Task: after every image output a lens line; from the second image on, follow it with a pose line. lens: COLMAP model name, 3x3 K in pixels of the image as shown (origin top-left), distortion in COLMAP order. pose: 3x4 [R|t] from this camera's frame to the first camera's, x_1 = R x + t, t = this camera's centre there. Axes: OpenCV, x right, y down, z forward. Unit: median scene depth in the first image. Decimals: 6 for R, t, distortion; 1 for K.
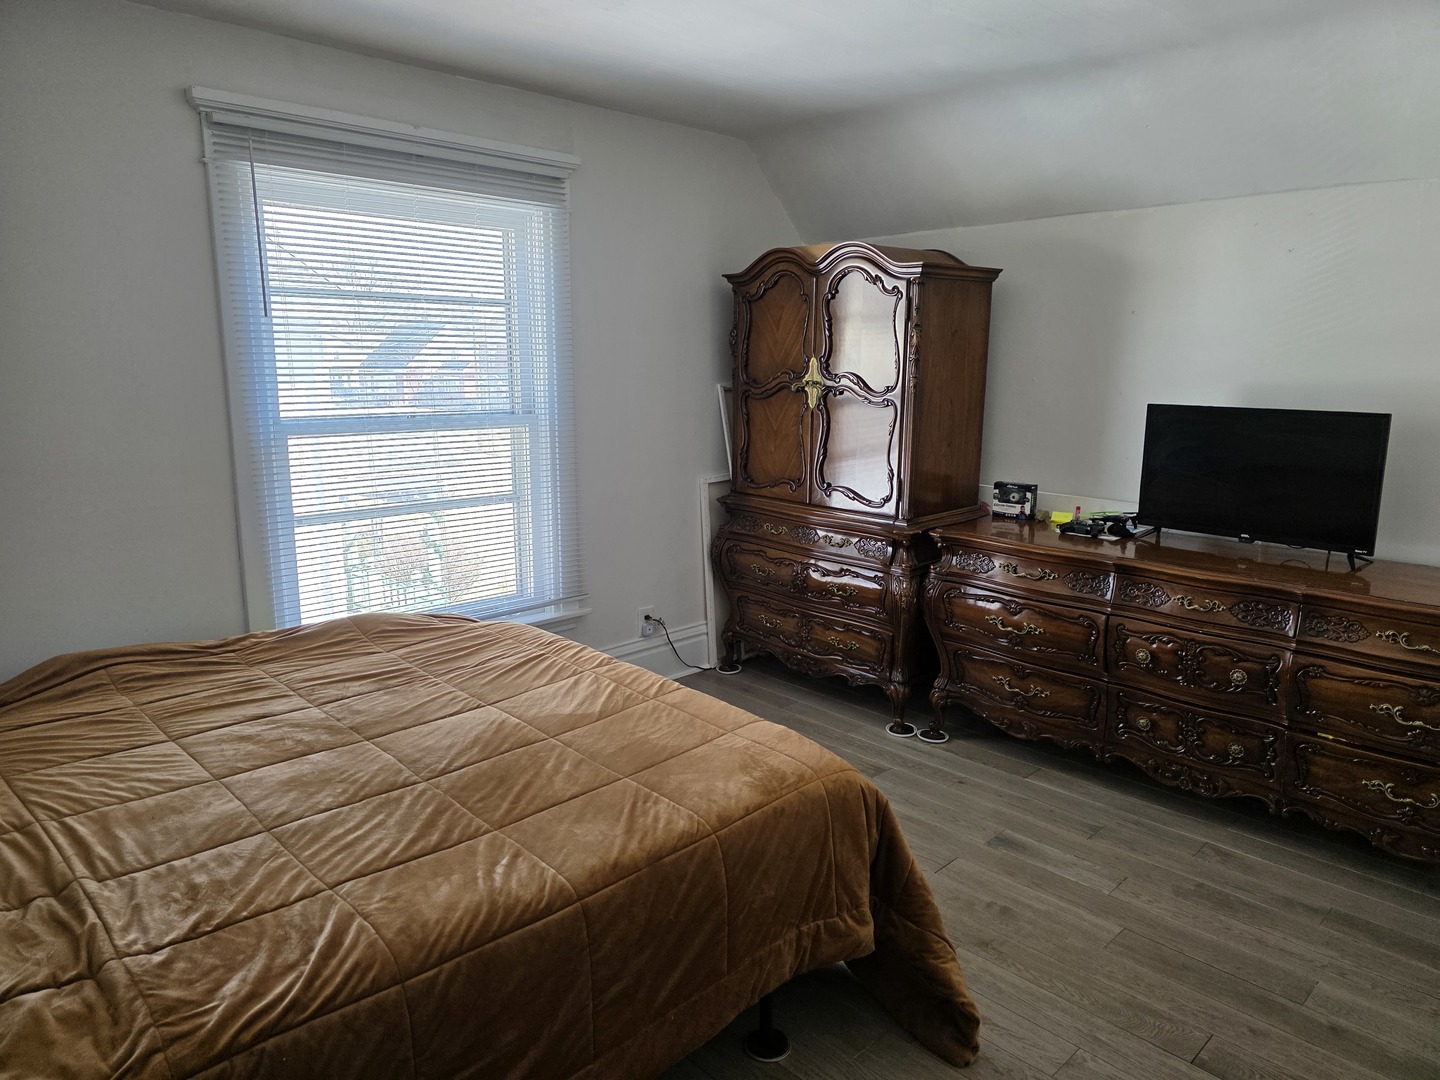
lens RADIAL K [[962.5, 0, 724.2], [0, 962.5, 557.5], [0, 0, 1]] dist [0.063595, -0.065264]
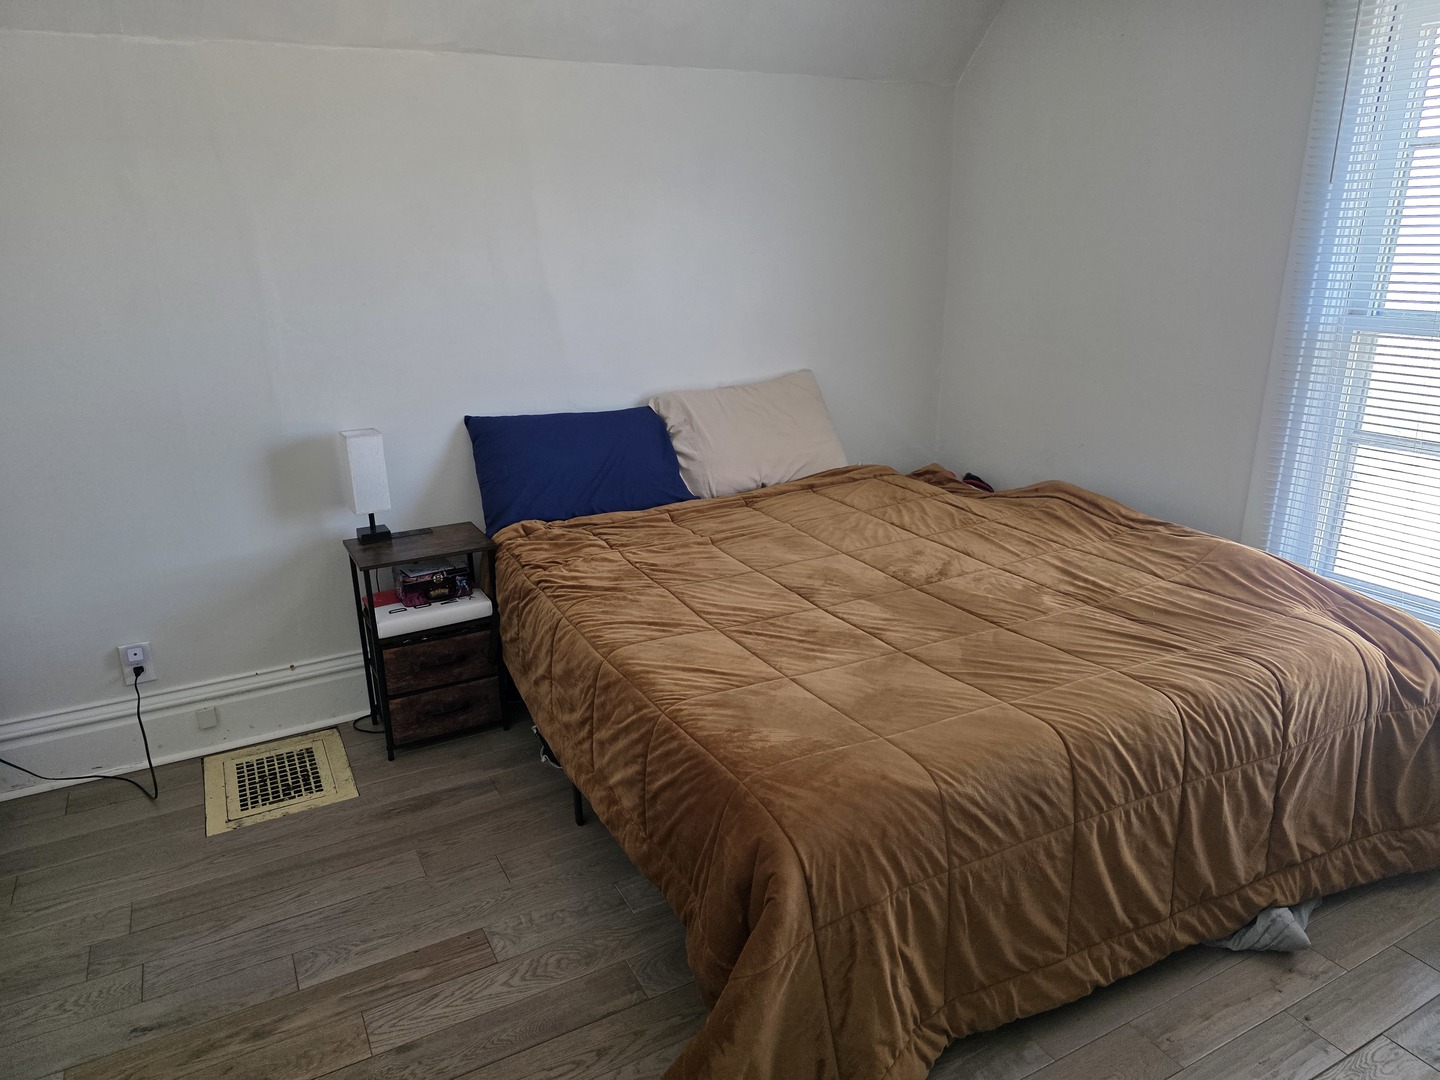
lens RADIAL K [[962.5, 0, 724.2], [0, 962.5, 557.5], [0, 0, 1]] dist [0.063595, -0.065264]
pose [[-0.287797, 0.302424, -0.908687, 0.631397], [-0.177860, 0.915446, 0.361005, -0.189028], [0.941031, 0.265515, -0.209674, 0.892178]]
